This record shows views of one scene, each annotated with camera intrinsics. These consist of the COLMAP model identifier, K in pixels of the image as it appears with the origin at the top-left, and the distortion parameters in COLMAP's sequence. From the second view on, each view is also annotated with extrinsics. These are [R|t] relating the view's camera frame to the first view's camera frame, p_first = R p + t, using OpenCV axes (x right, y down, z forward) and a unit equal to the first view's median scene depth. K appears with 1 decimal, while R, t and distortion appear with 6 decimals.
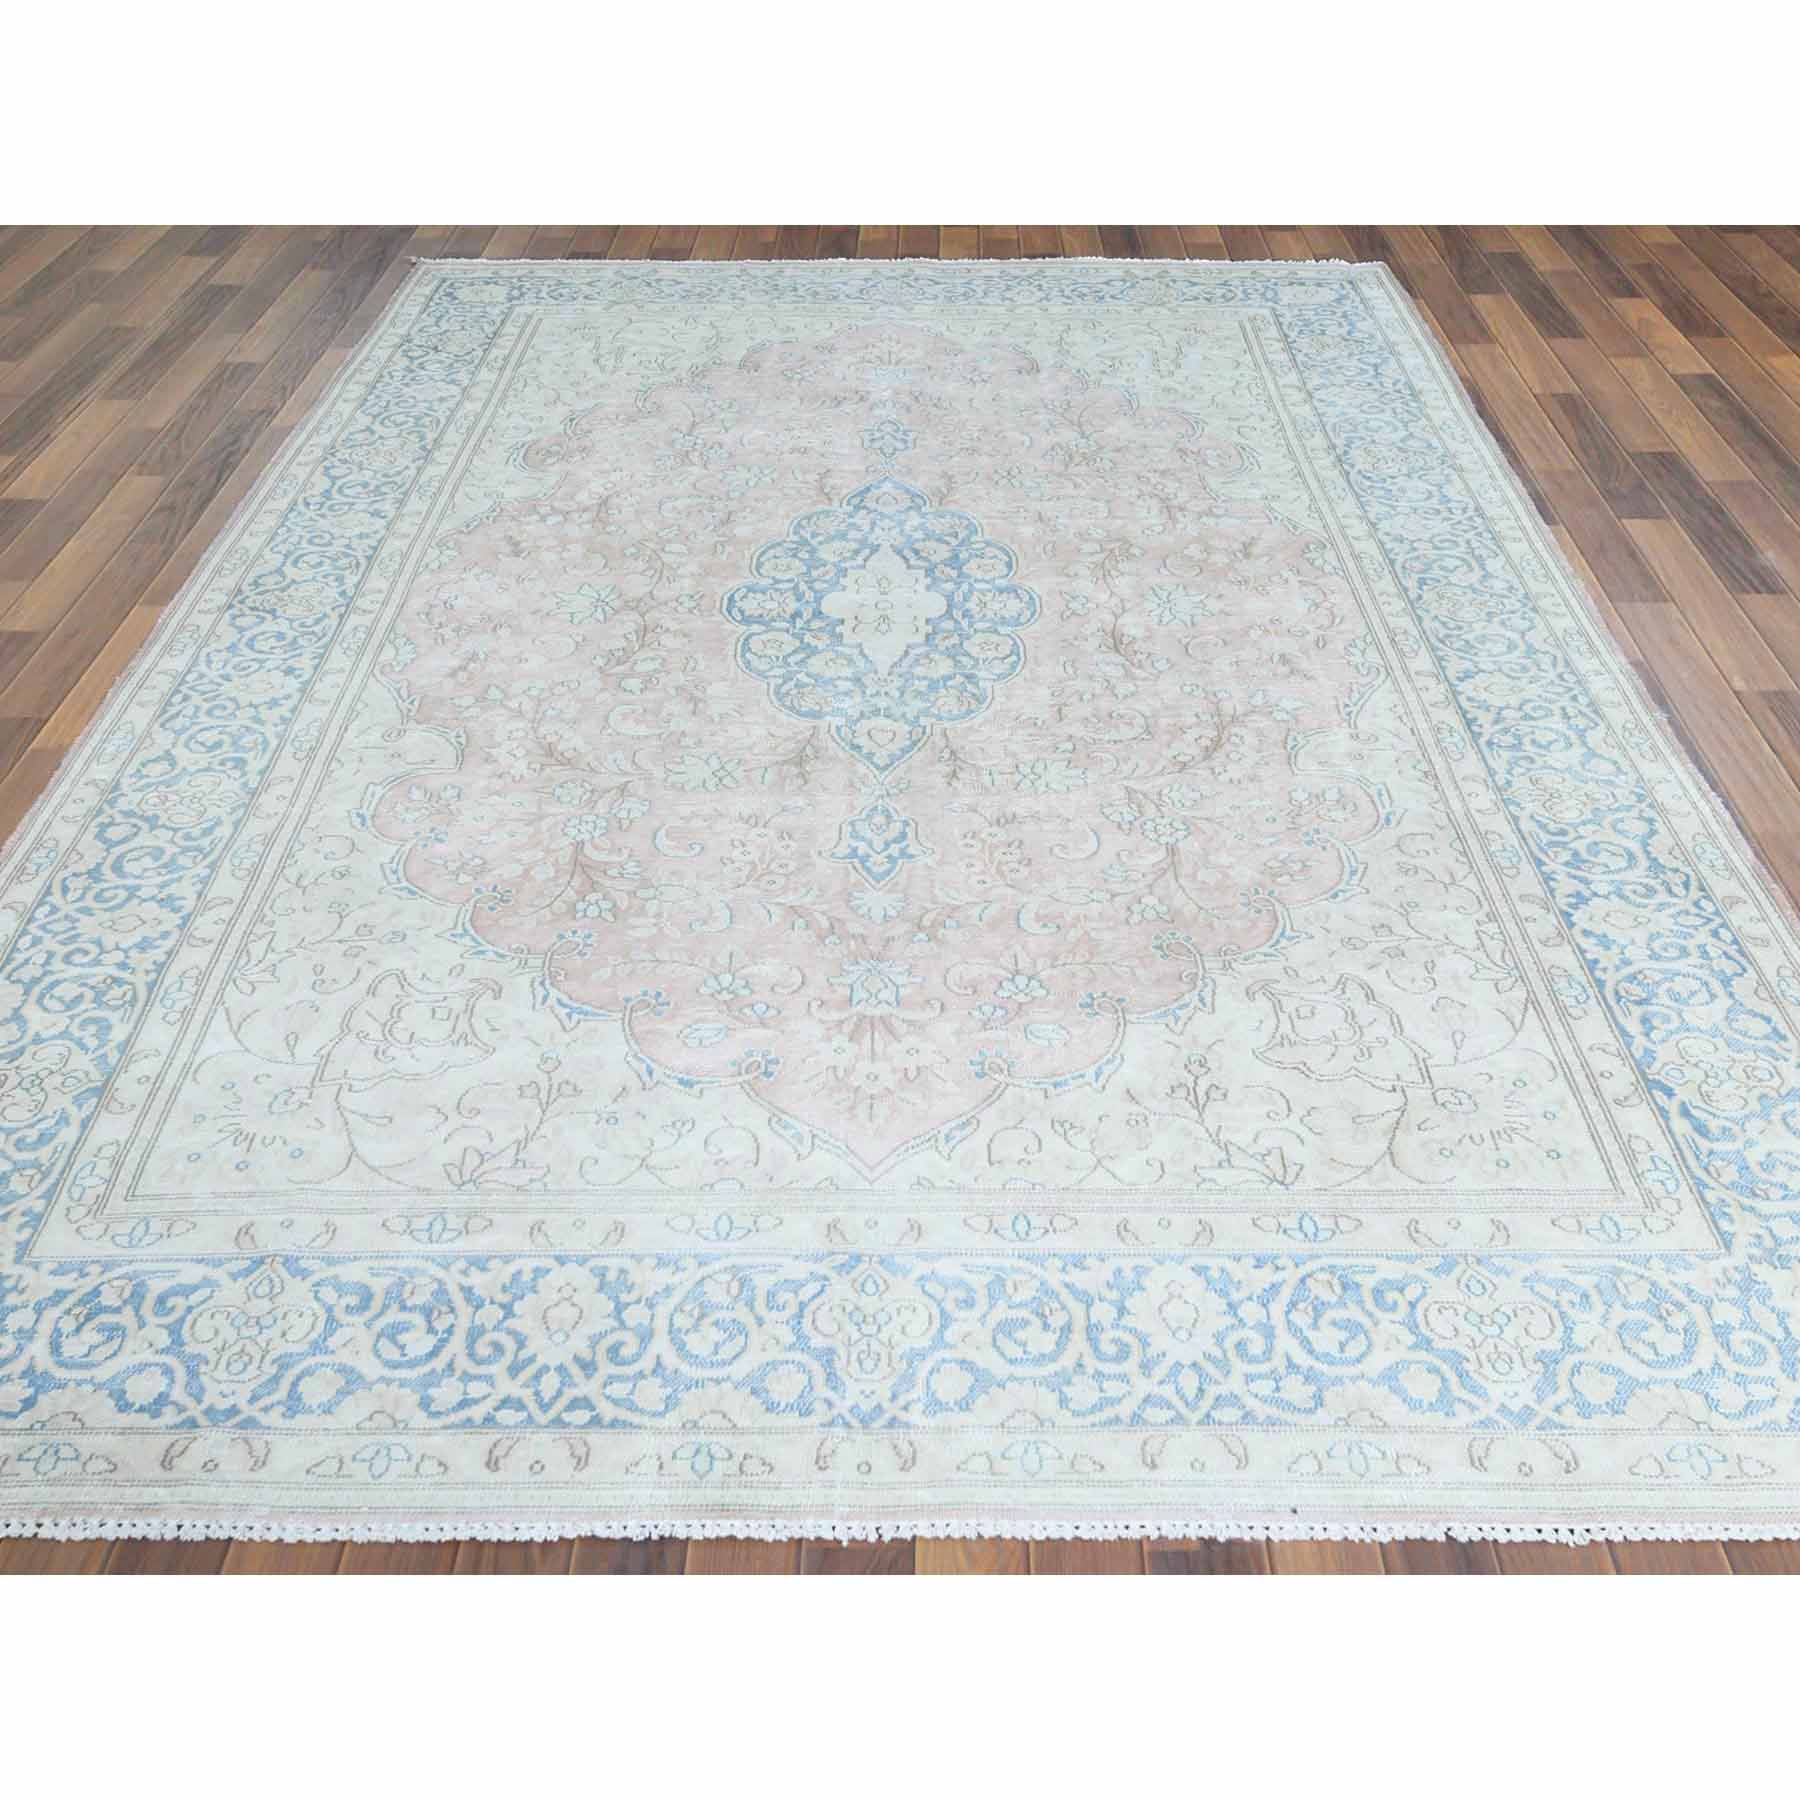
lens RADIAL K [[1953.7, 0, 899.1], [0, 1953.7, 868.0], [0, 0, 1]] dist [0.018425, -0.014039]
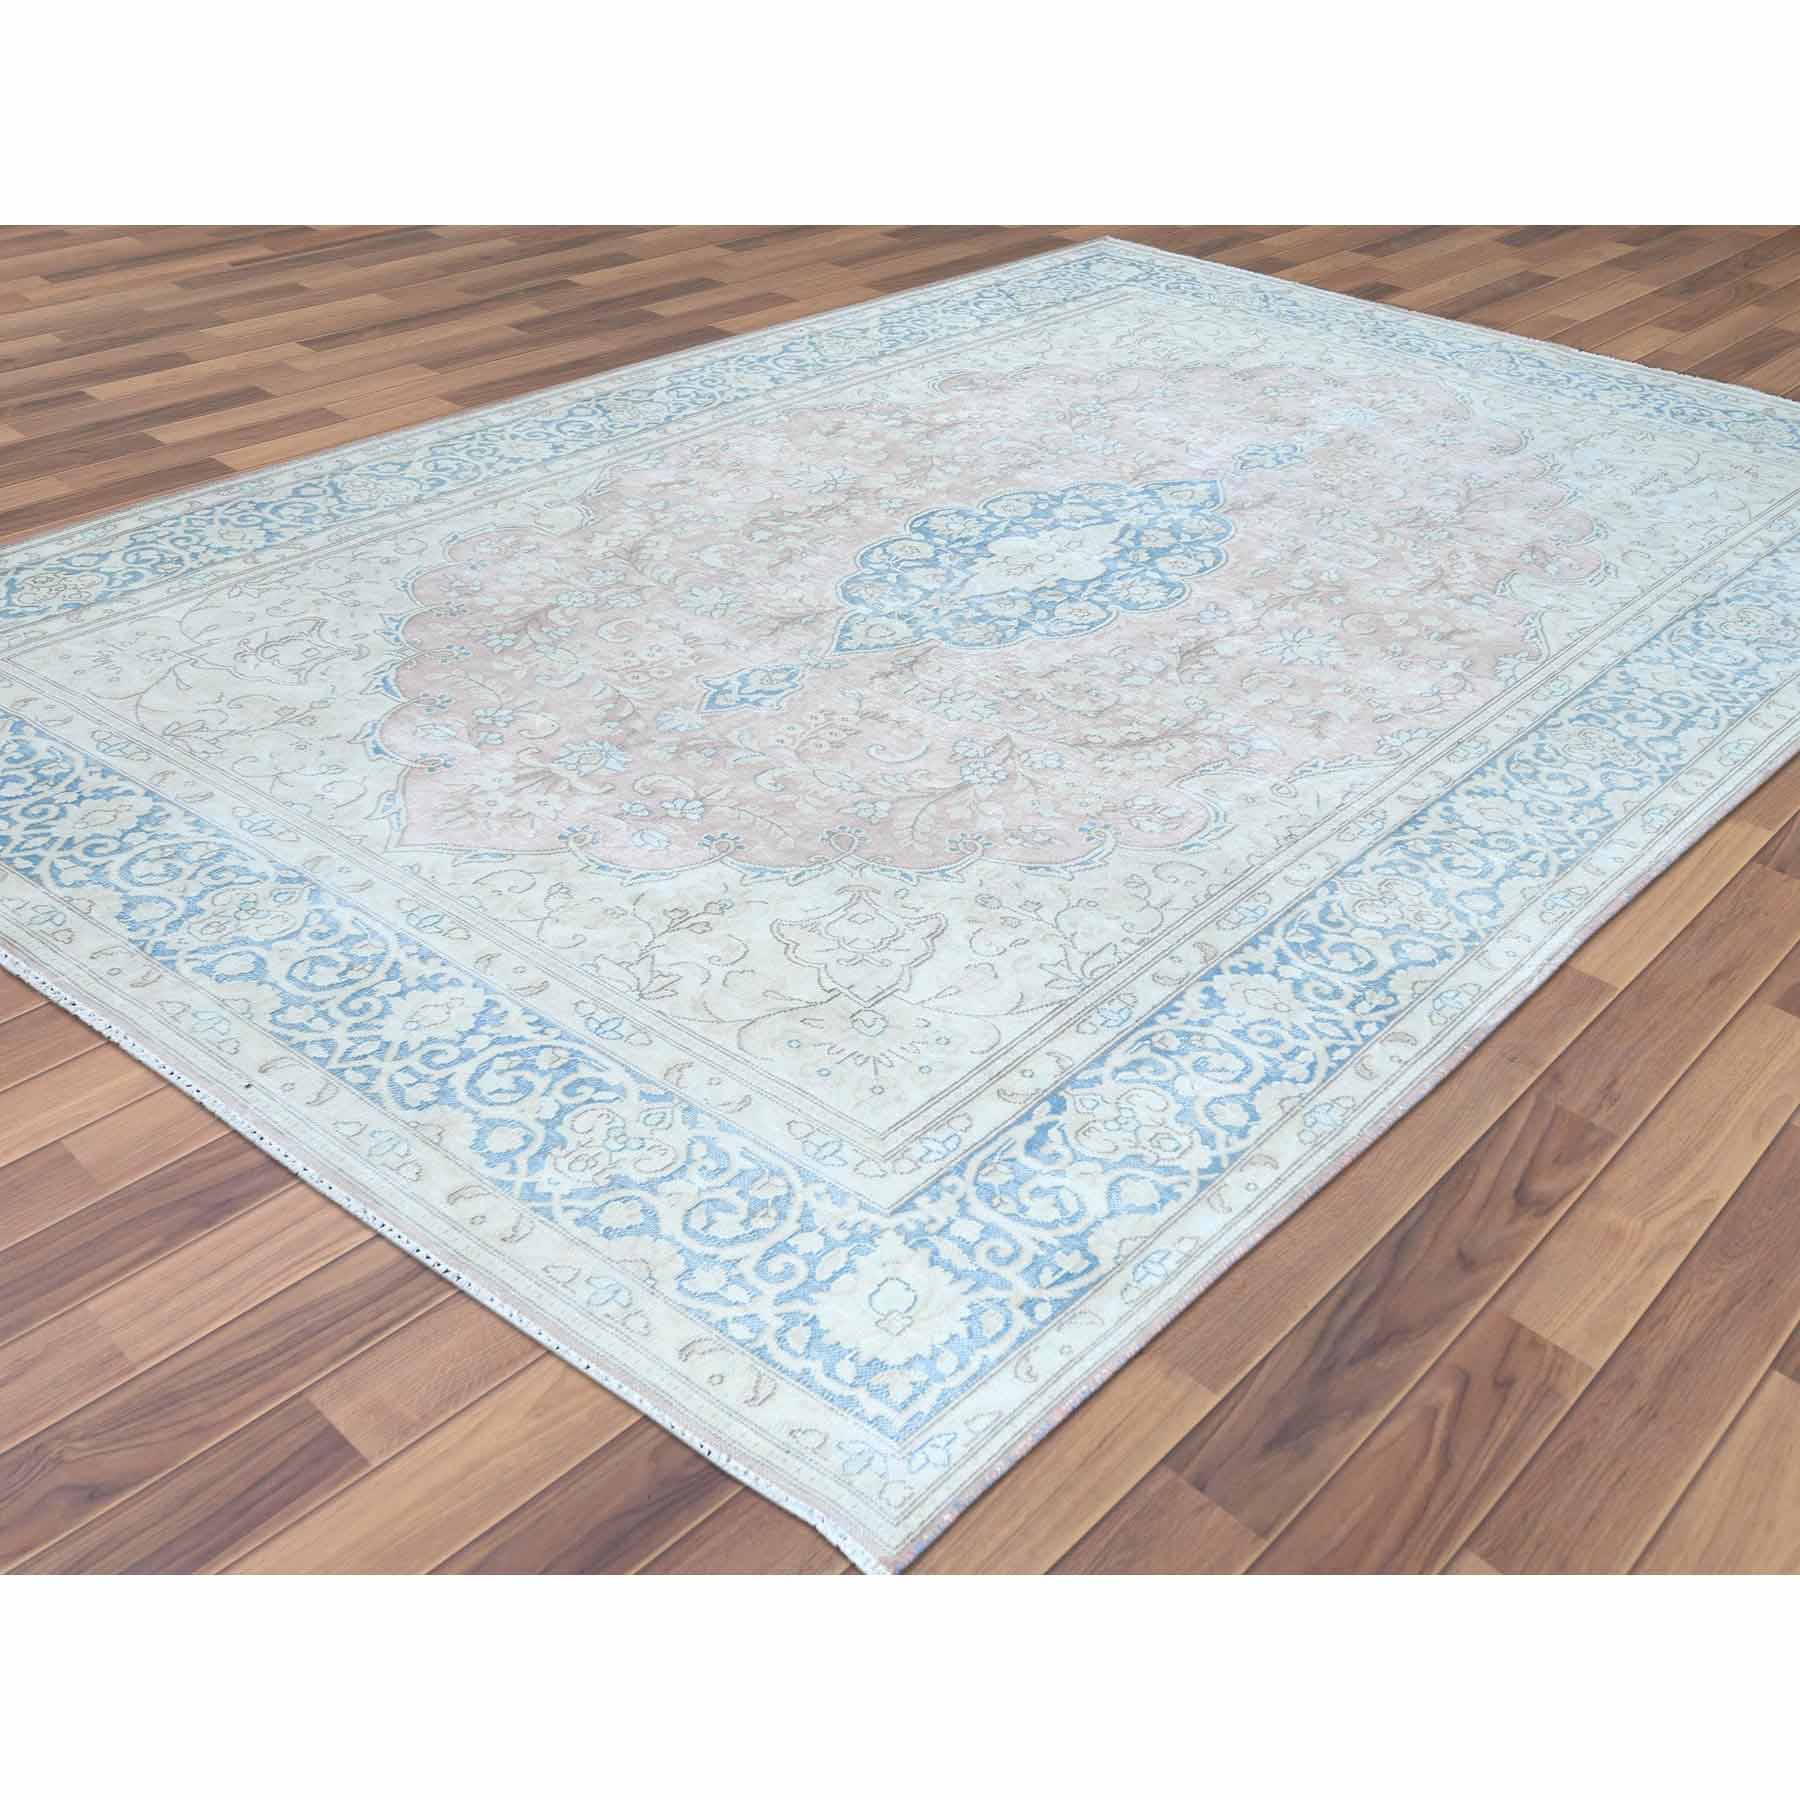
lens RADIAL K [[2198.6, 0, 900.0], [0, 2198.6, 900.0], [0, 0, 1]] dist [0.006368, 0.076120]
pose [[0.760653, 0.360017, -0.540181, 0.607531], [-0.407389, 0.912601, 0.034564, 0.014622], [0.505413, 0.193773, 0.840839, 0.064938]]
